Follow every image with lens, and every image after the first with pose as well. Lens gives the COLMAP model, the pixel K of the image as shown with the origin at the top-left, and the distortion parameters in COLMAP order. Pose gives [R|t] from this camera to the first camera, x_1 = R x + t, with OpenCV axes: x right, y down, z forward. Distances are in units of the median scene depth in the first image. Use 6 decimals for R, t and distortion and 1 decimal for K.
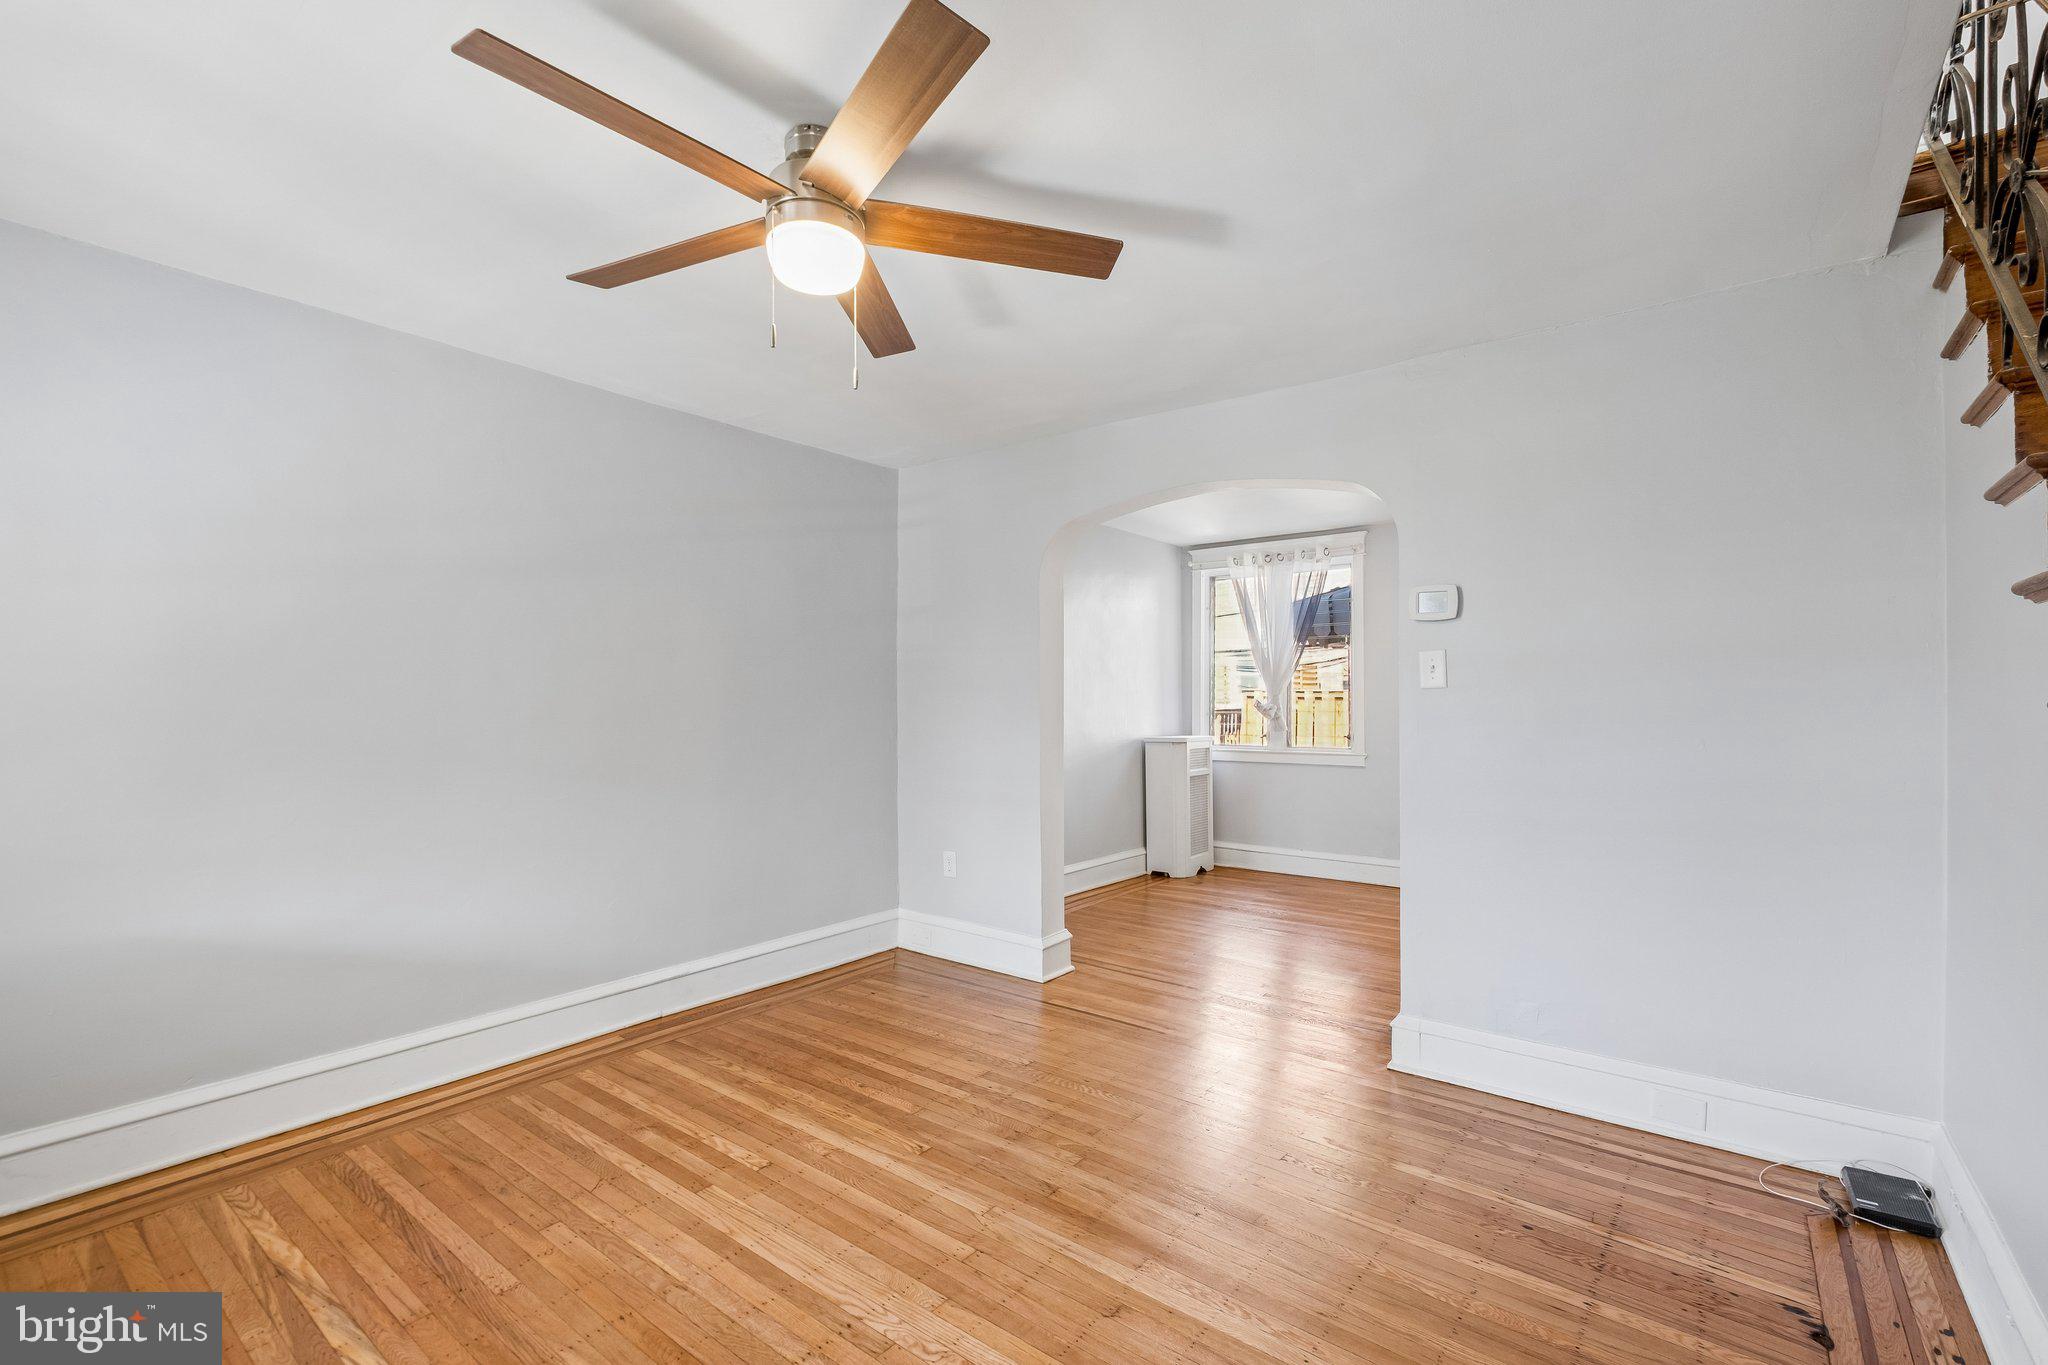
lens RADIAL K [[902.4, 0, 1070.4], [0, 902.4, 675.5], [0, 0, 1]] dist [-0.001269, -0.000980]
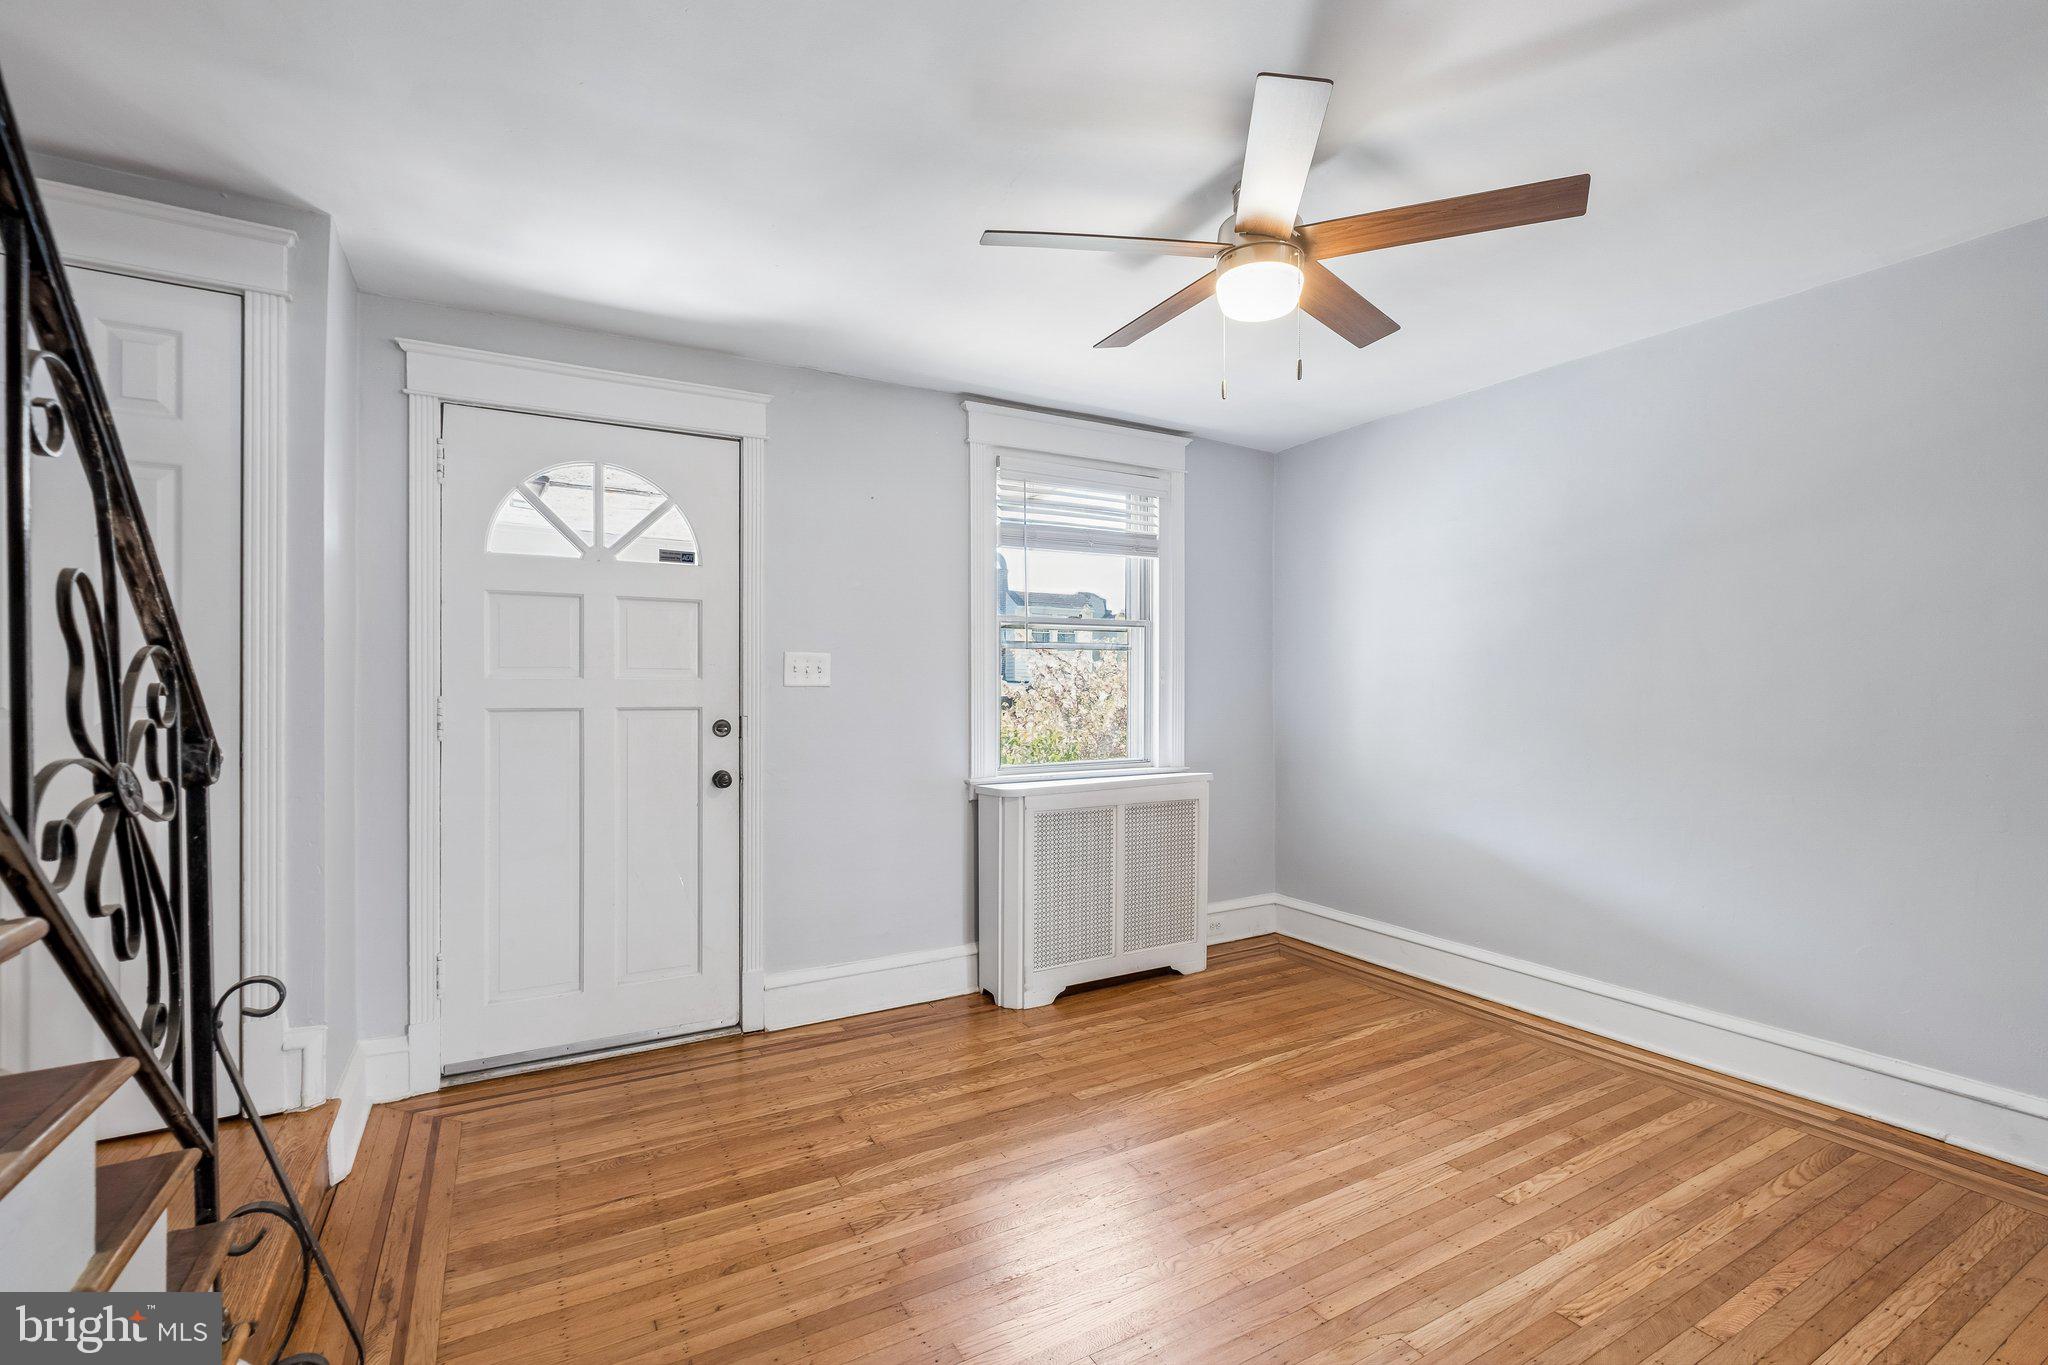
lens RADIAL K [[902.4, 0, 1022.1], [0, 902.4, 683.4], [0, 0, 1]] dist [-0.001269, -0.000980]
pose [[-0.410372, -0.002066, -0.911916, 0.570307], [0.027654, 0.999509, -0.014709, 0.018517], [0.911499, -0.031255, -0.410114, 0.778886]]
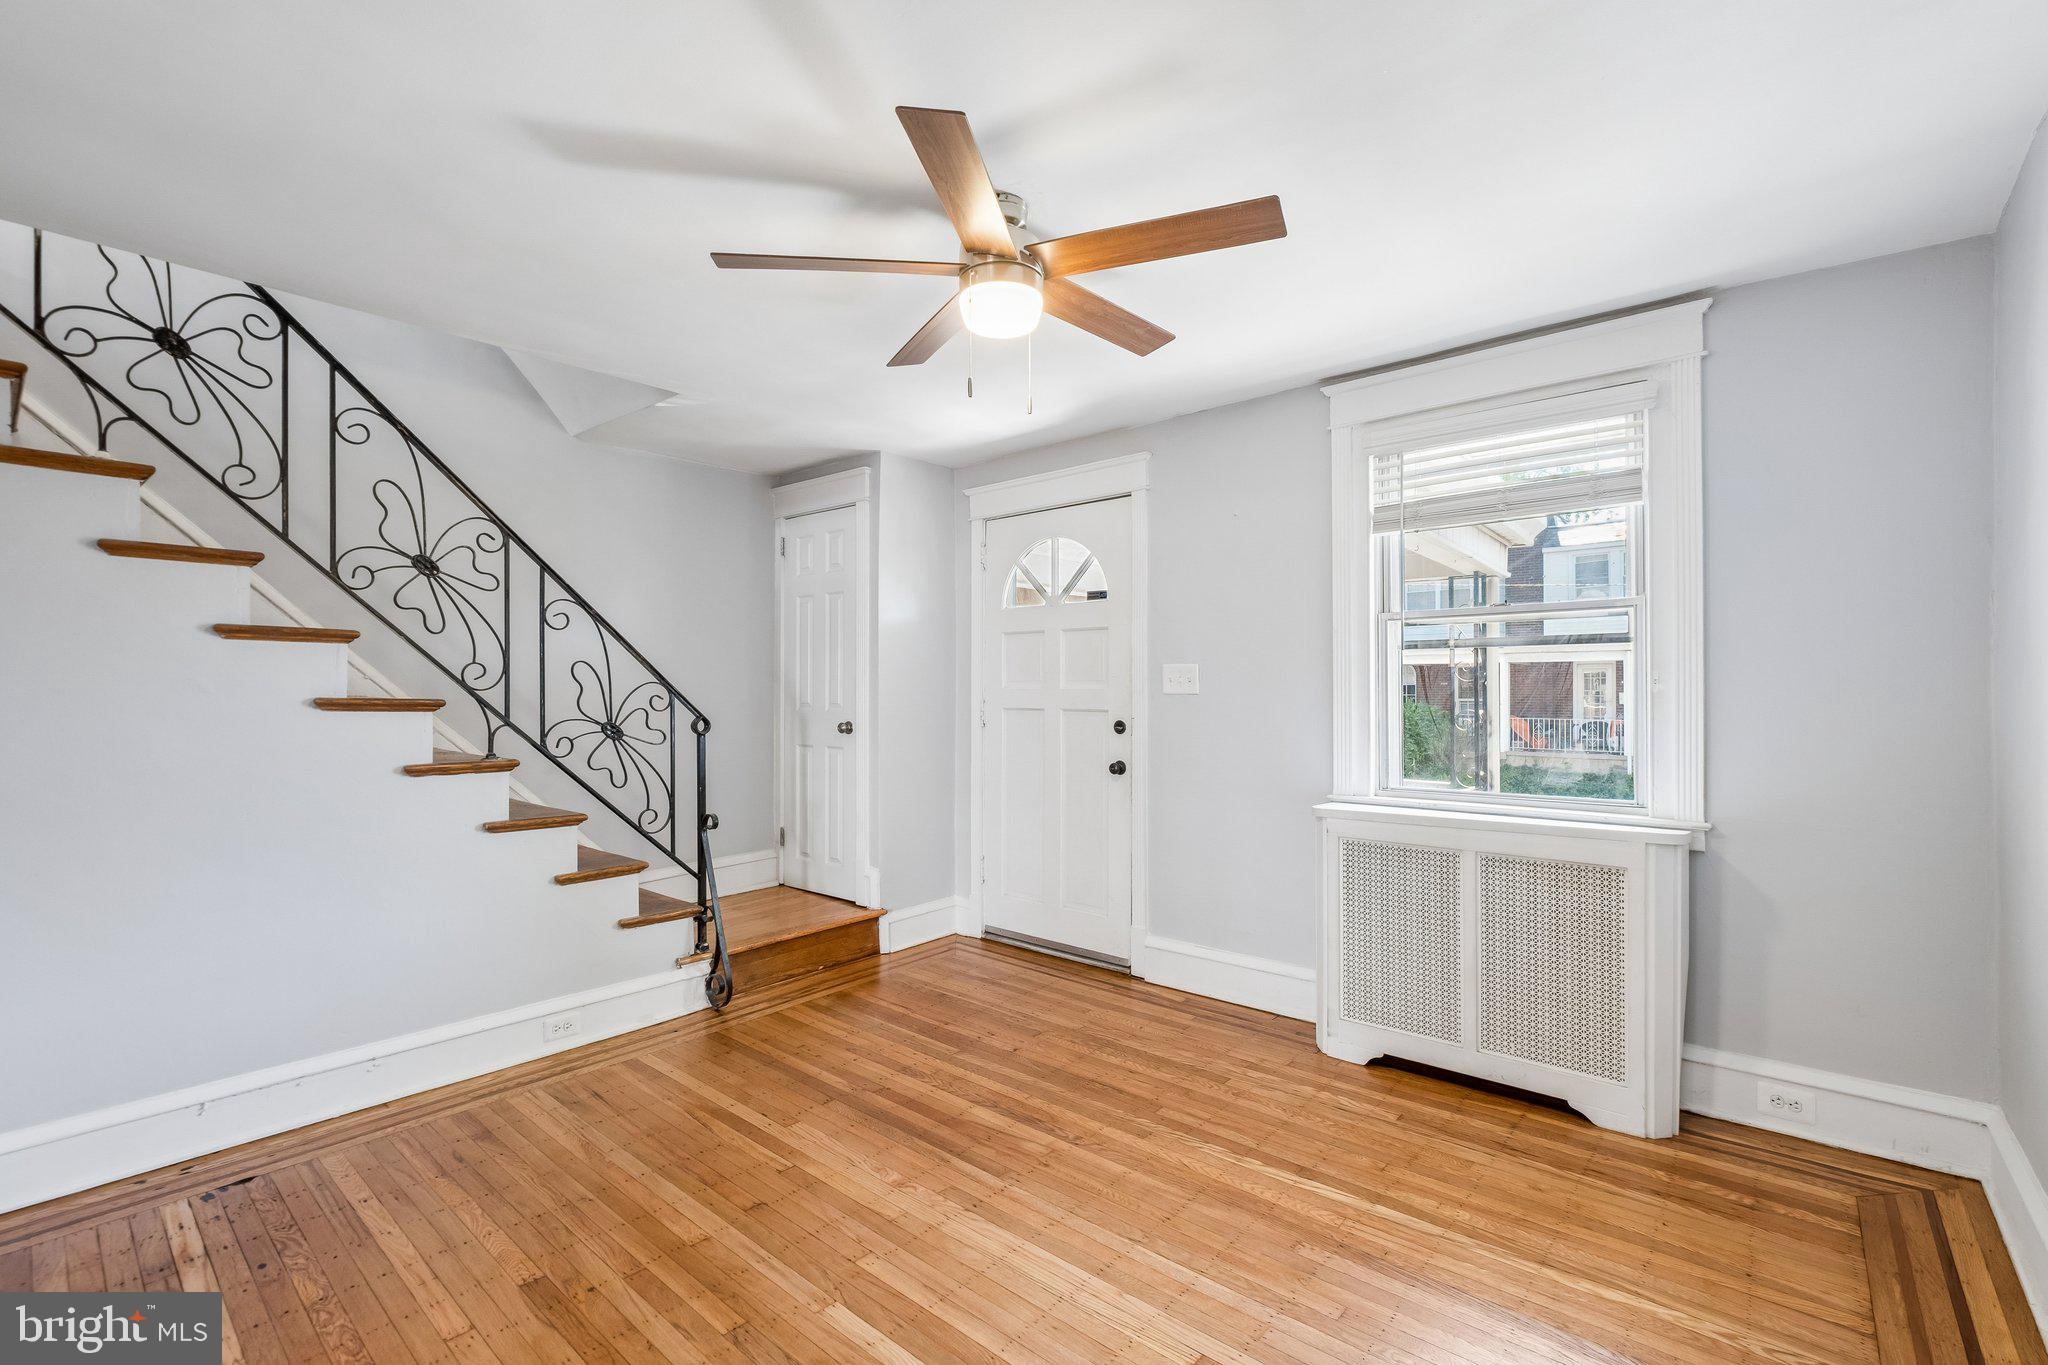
lens RADIAL K [[902.4, 0, 1035.2], [0, 902.4, 690.8], [0, 0, 1]] dist [-0.001269, -0.000980]
pose [[-0.996852, 0.000890, 0.079280, -0.265936], [-0.001567, 0.999521, -0.030913, 0.033755], [-0.079270, -0.030940, -0.996373, 1.388201]]
